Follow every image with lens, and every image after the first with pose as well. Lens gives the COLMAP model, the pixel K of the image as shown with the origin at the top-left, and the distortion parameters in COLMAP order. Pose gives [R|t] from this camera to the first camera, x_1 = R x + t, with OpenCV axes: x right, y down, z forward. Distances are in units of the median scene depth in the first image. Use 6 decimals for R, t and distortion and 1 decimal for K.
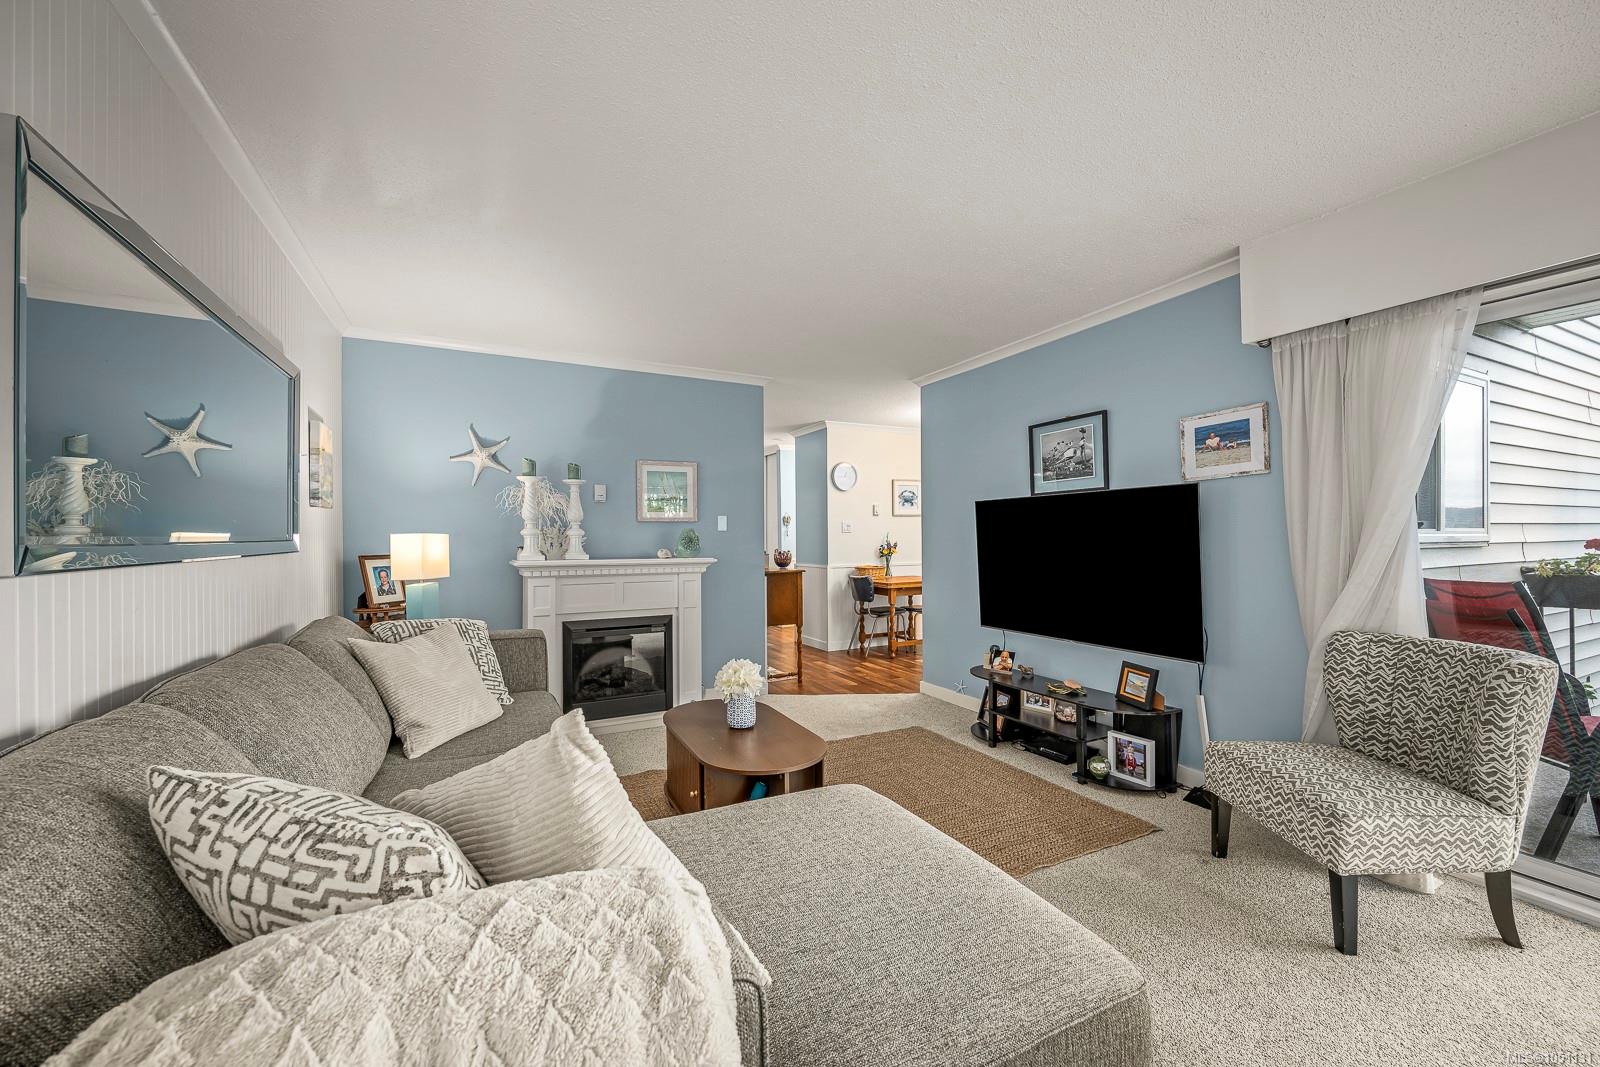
lens RADIAL K [[634.1, 0, 800.0], [0, 634.1, 533.5], [0, 0, 1]] dist [-0.000070, 0.000215]
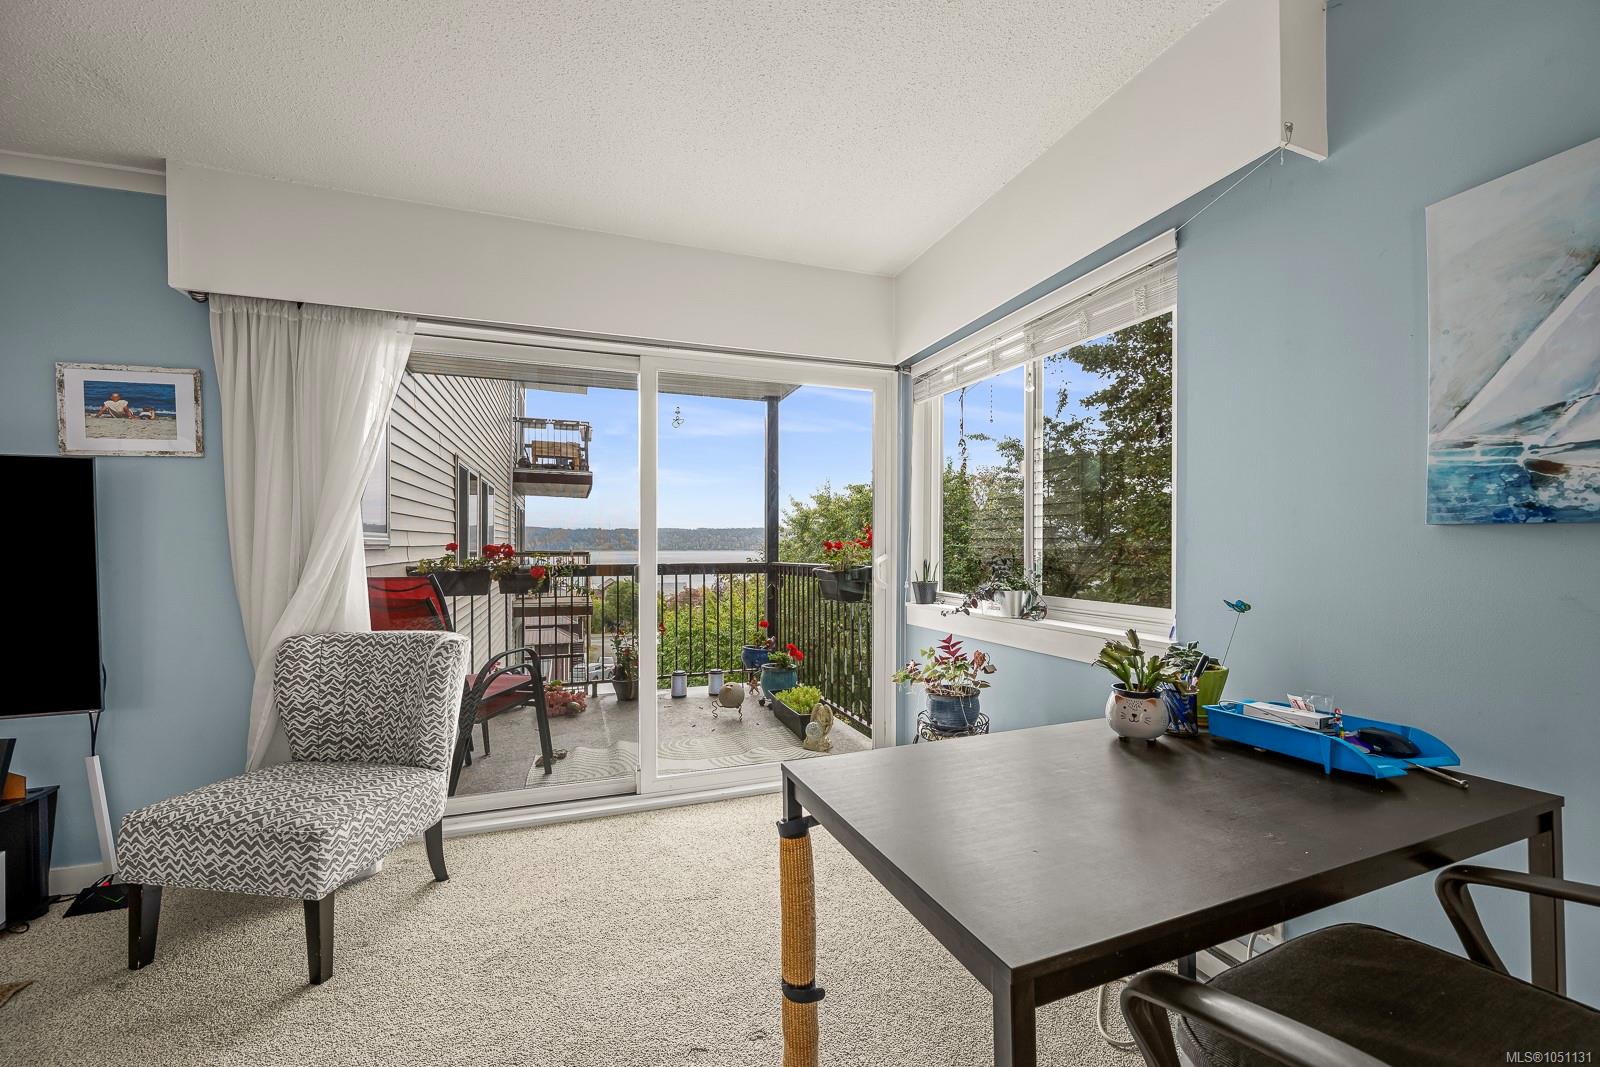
lens RADIAL K [[642.0, 0, 806.9], [0, 642.0, 544.8], [0, 0, 1]] dist [-0.001482, -0.000029]
pose [[0.116117, 0.005305, 0.993221, 0.008345], [-0.004973, 0.999976, -0.004760, 0.017378], [-0.993223, -0.004386, 0.116141, 0.124305]]
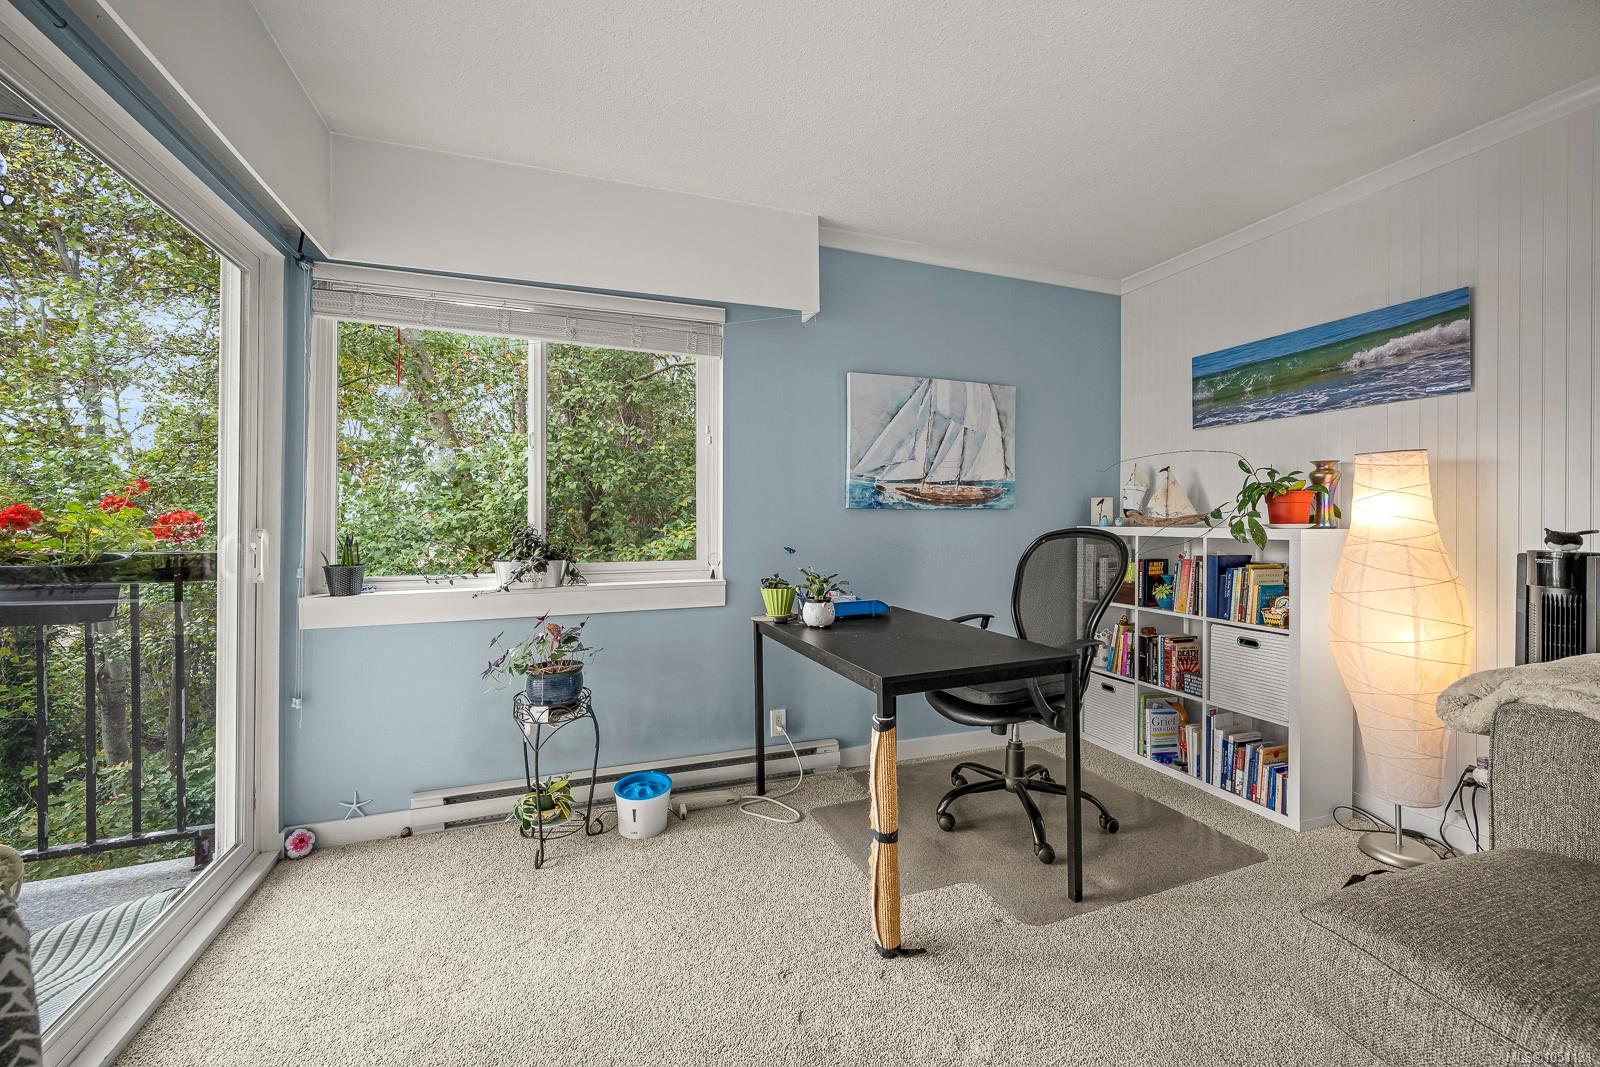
lens RADIAL K [[641.6, 0, 801.1], [0, 641.6, 519.2], [0, 0, 1]] dist [-0.000245, -0.000054]
pose [[-0.994245, 0.005192, 0.107004, 0.461238], [0.004457, 0.999965, -0.007107, 0.024490], [-0.107038, -0.006590, -0.994233, 0.787633]]
